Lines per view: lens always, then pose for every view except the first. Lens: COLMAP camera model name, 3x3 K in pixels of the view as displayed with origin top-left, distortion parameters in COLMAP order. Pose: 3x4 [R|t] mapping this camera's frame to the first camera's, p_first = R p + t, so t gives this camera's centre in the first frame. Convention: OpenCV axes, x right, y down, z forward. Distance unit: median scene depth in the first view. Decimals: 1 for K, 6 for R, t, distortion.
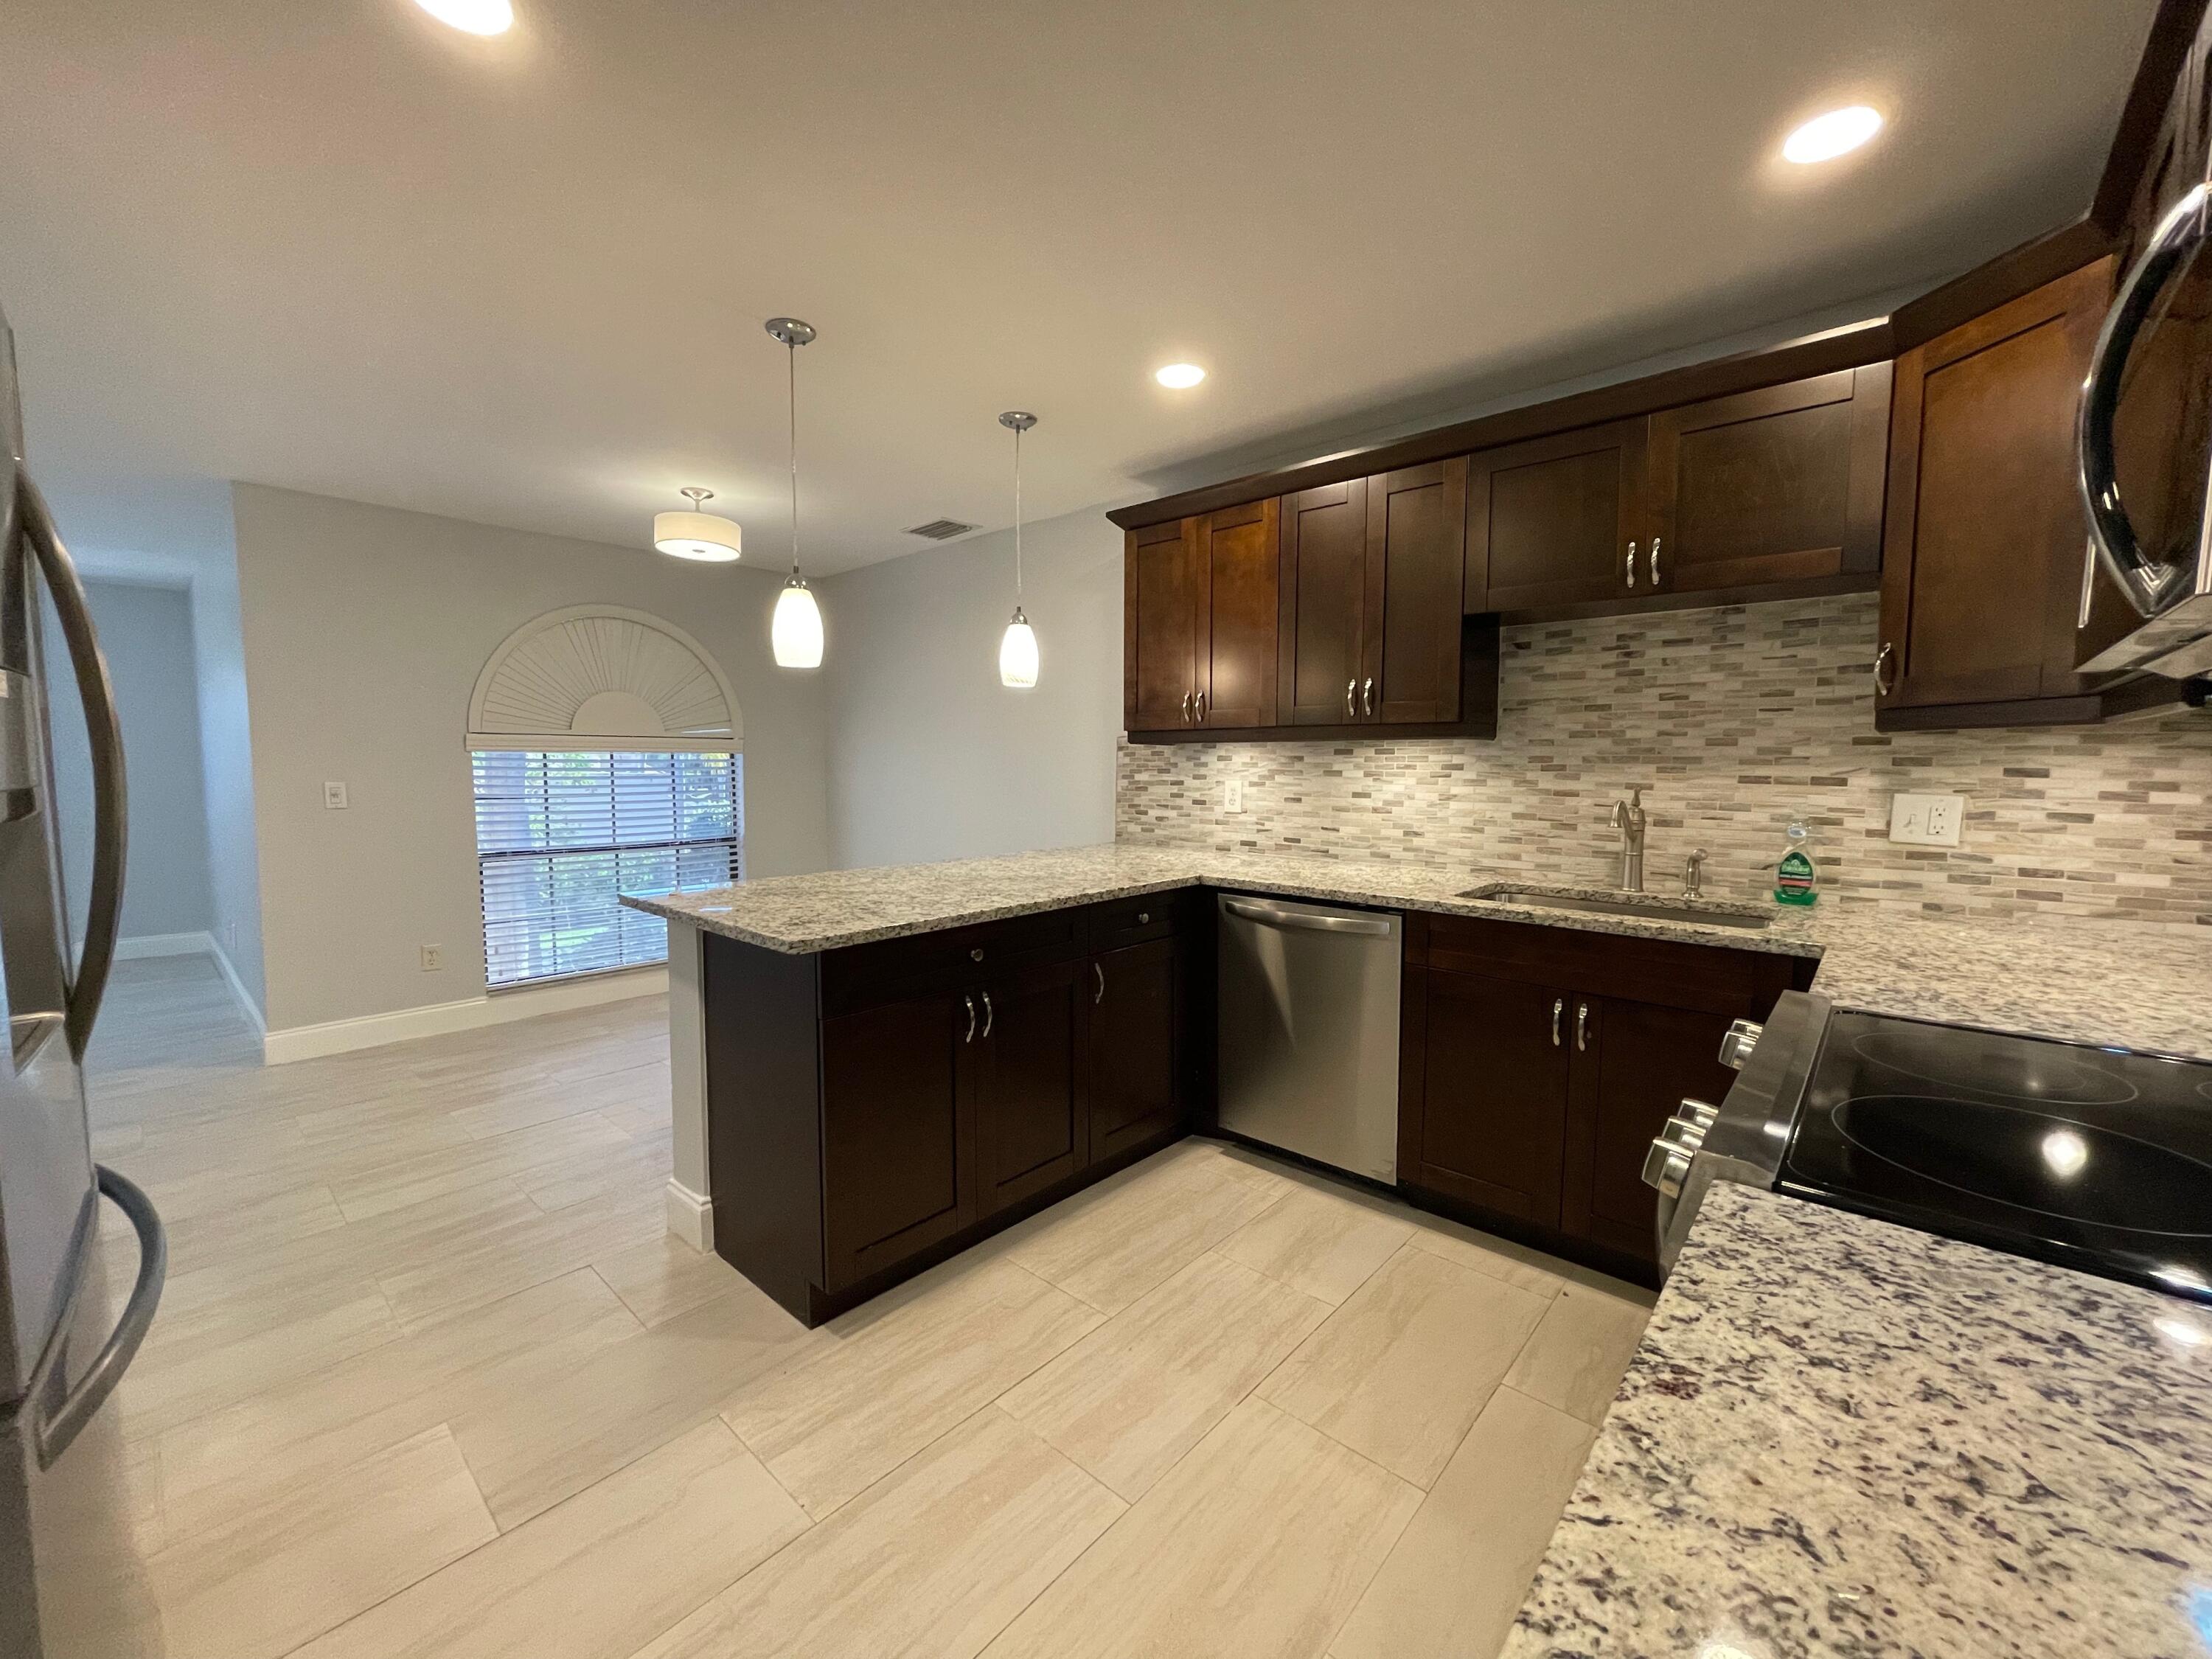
lens RADIAL K [[890.8, 0, 1106.7], [0, 890.8, 830.1], [0, 0, 1]] dist [-0.009818, -0.001110]
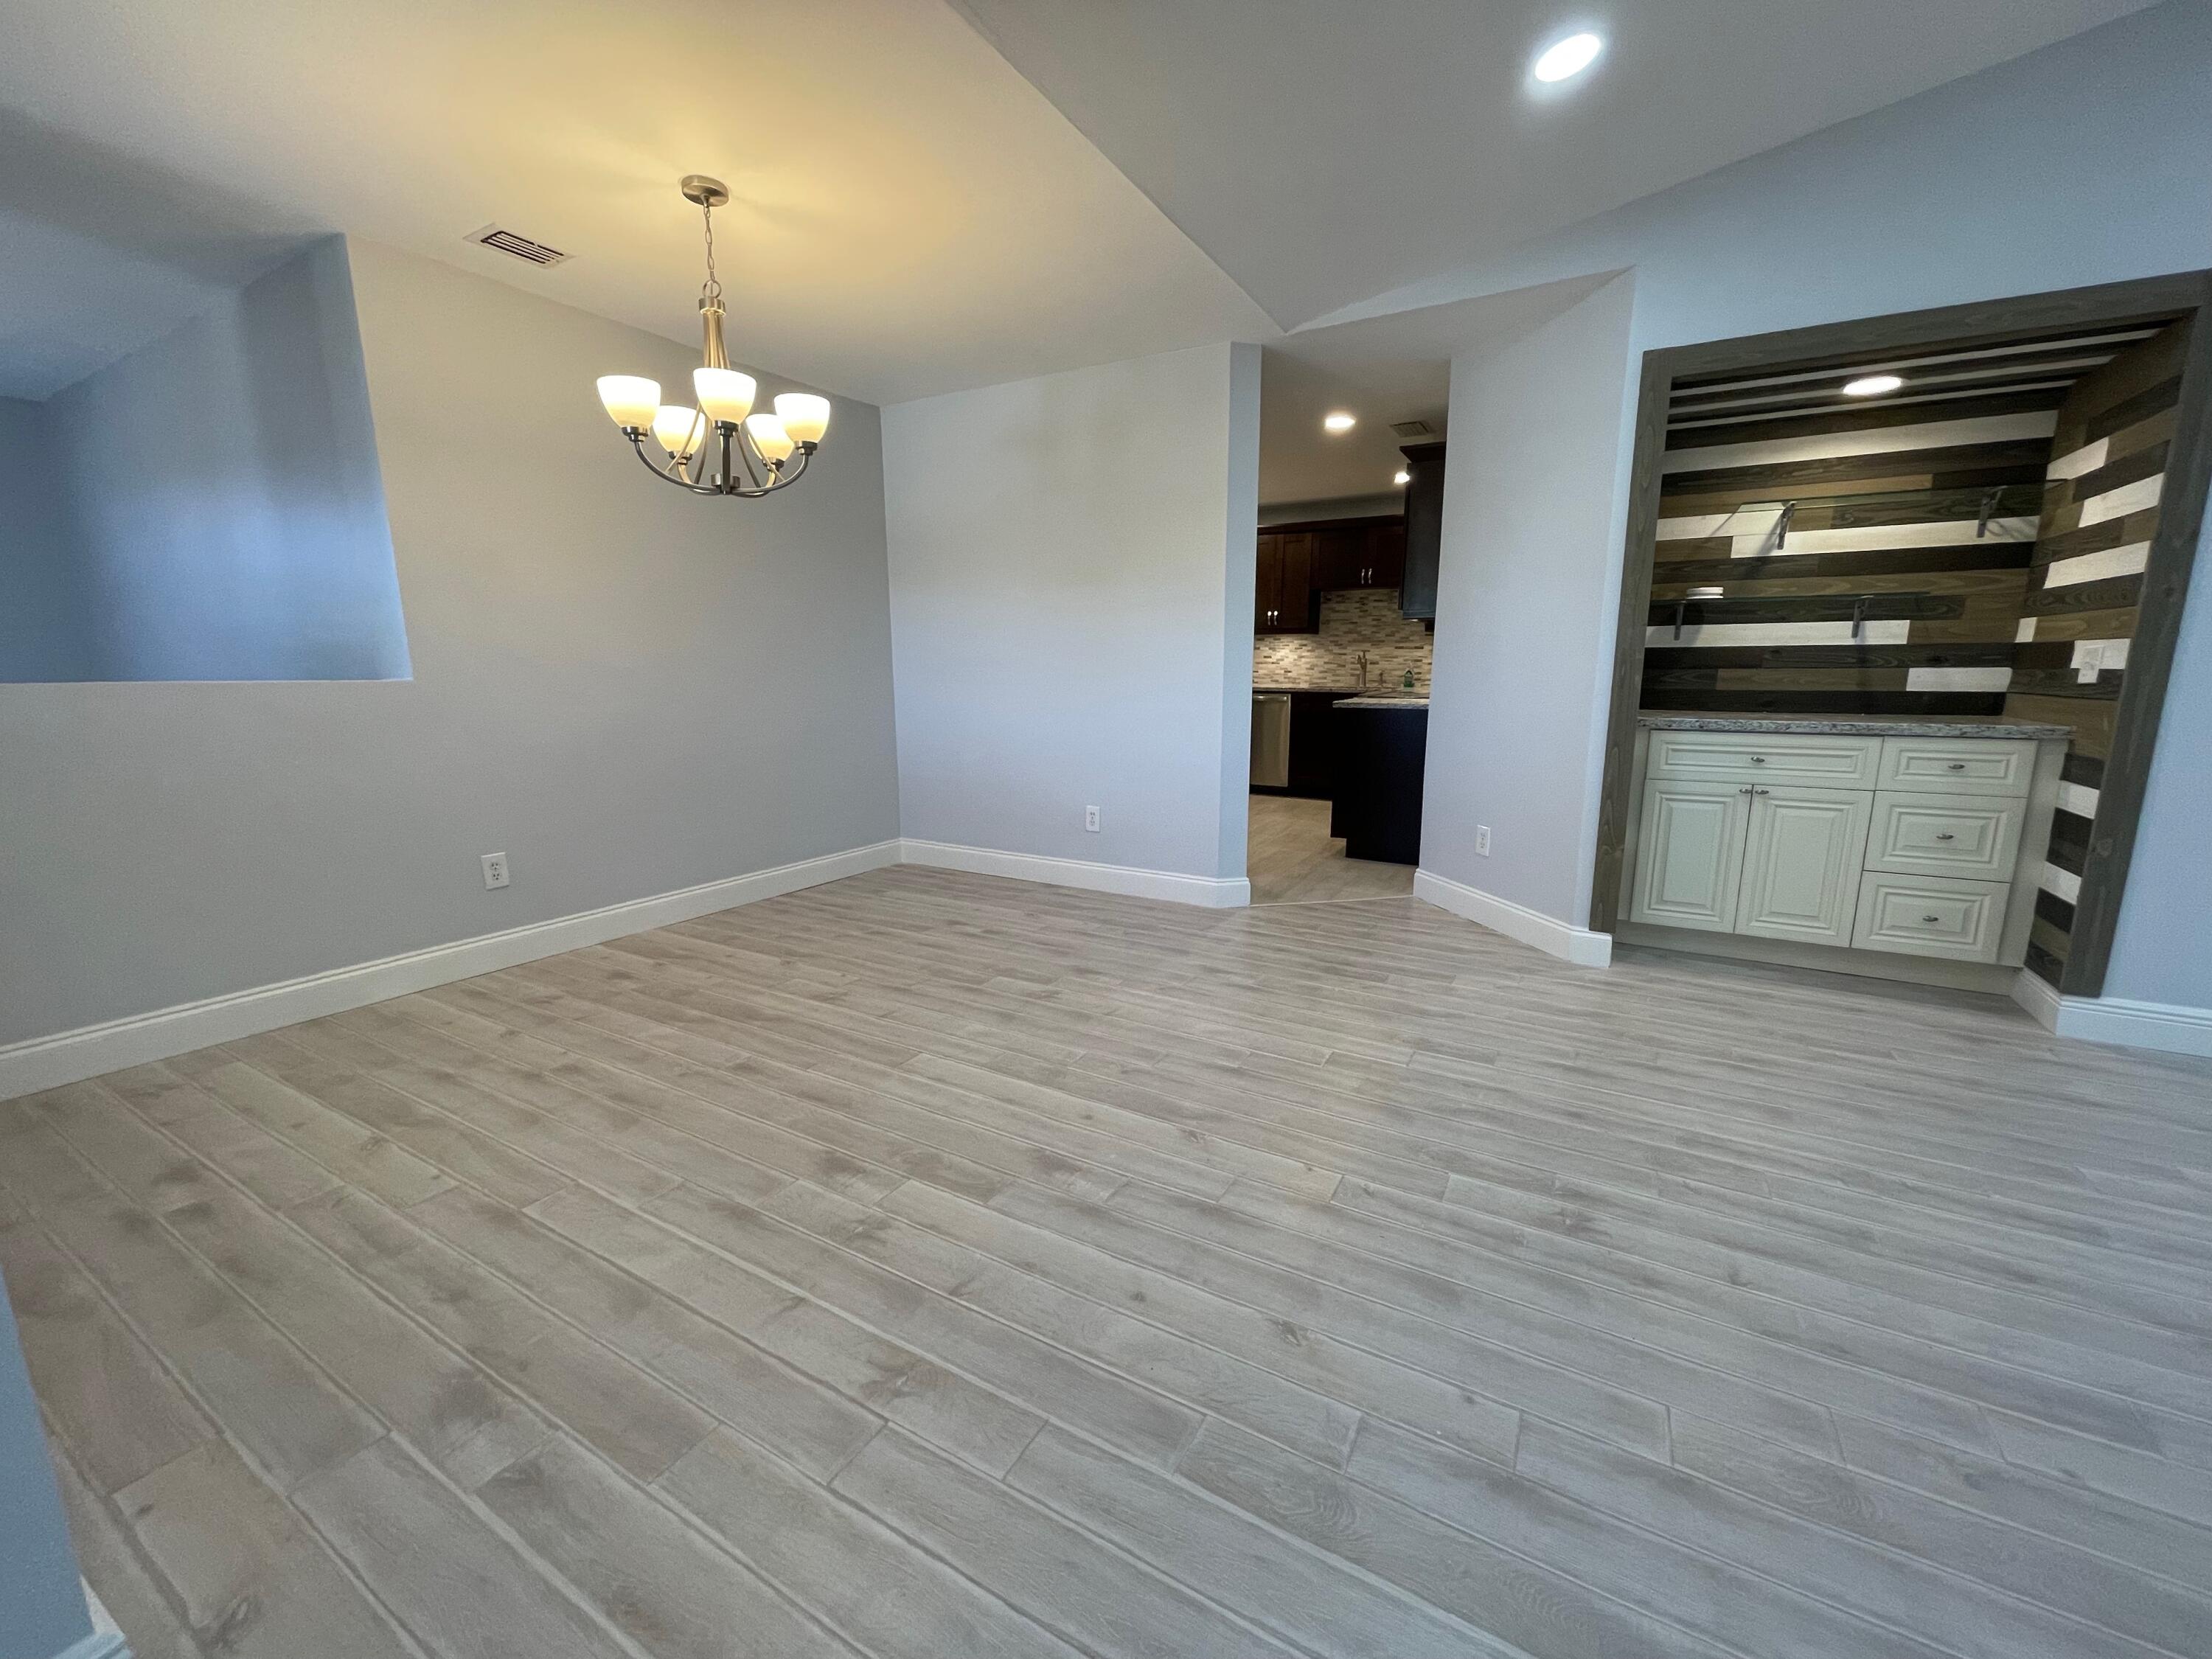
lens RADIAL K [[890.8, 0, 1096.3], [0, 890.8, 829.6], [0, 0, 1]] dist [-0.009818, -0.001110]
pose [[0.979545, -0.045166, 0.196090, -0.762023], [0.022347, 0.992873, 0.117060, 0.151587], [-0.199979, -0.110284, 0.973574, -1.524991]]
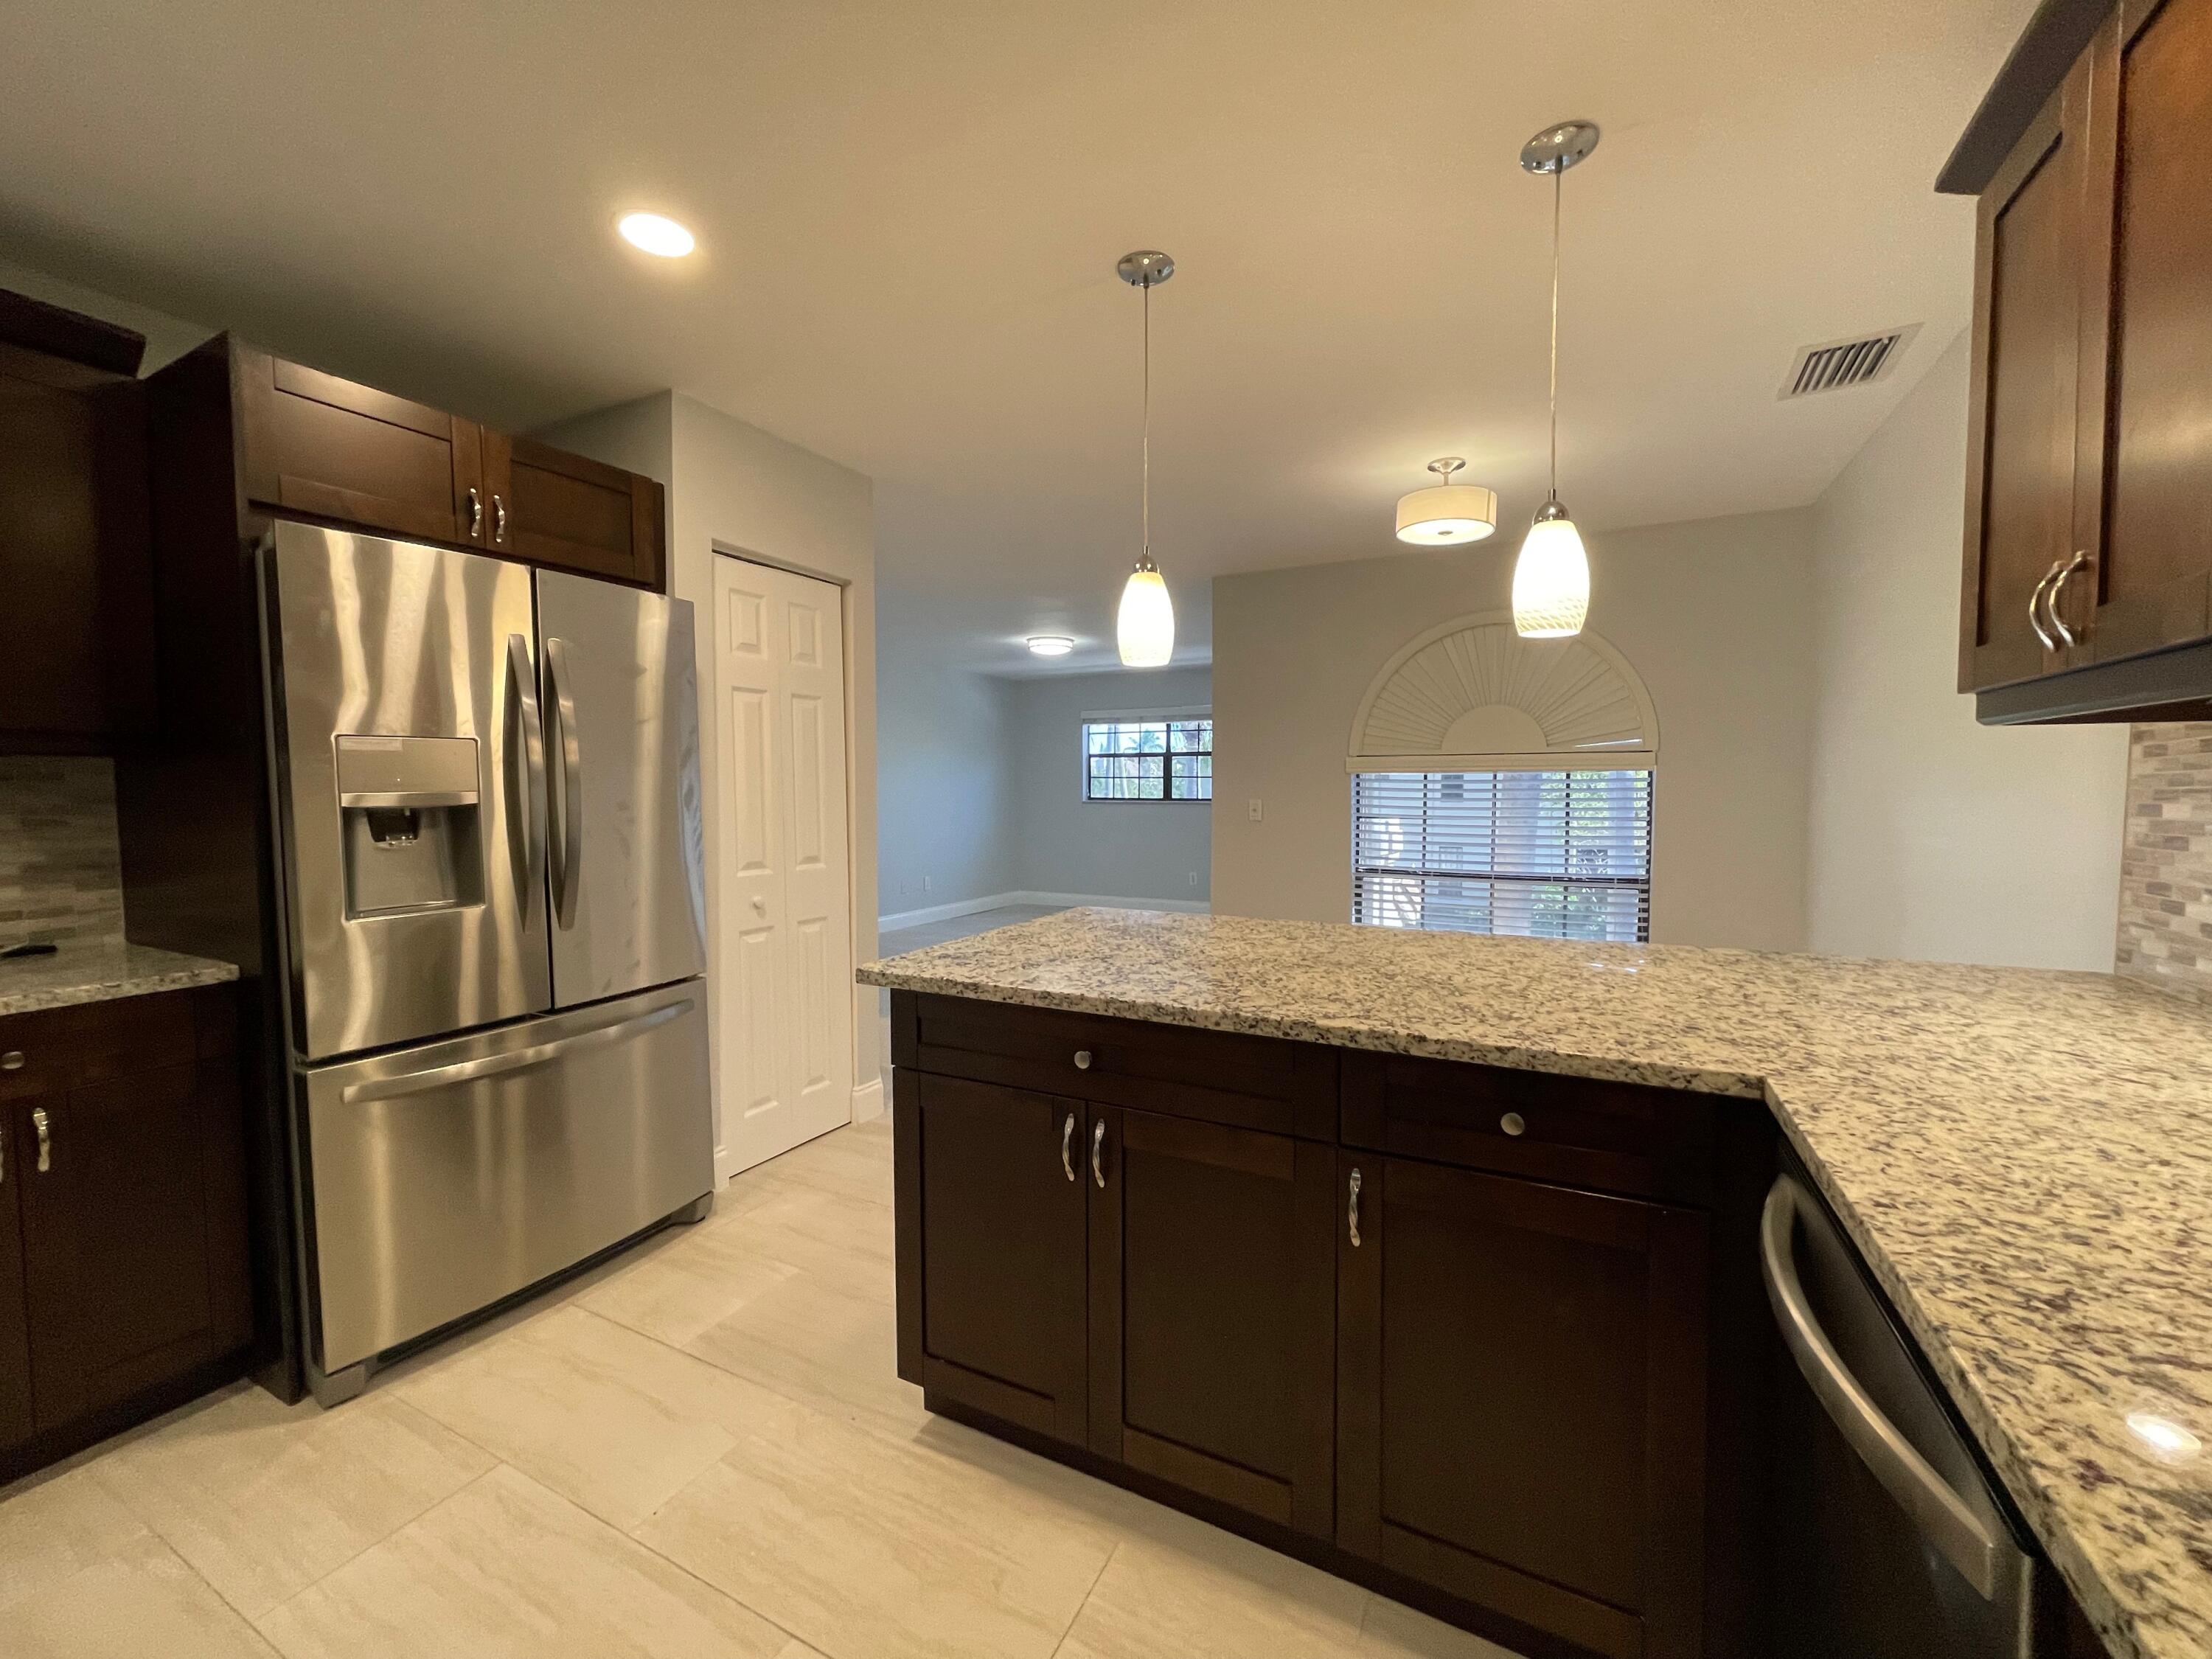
lens RADIAL K [[890.8, 0, 1102.7], [0, 890.8, 827.0], [0, 0, 1]] dist [-0.009818, -0.001110]
pose [[0.235984, 0.041142, -0.970886, 0.621195], [-0.071561, 0.997126, 0.024860, -0.064966], [0.969118, 0.063611, 0.238250, 1.035348]]
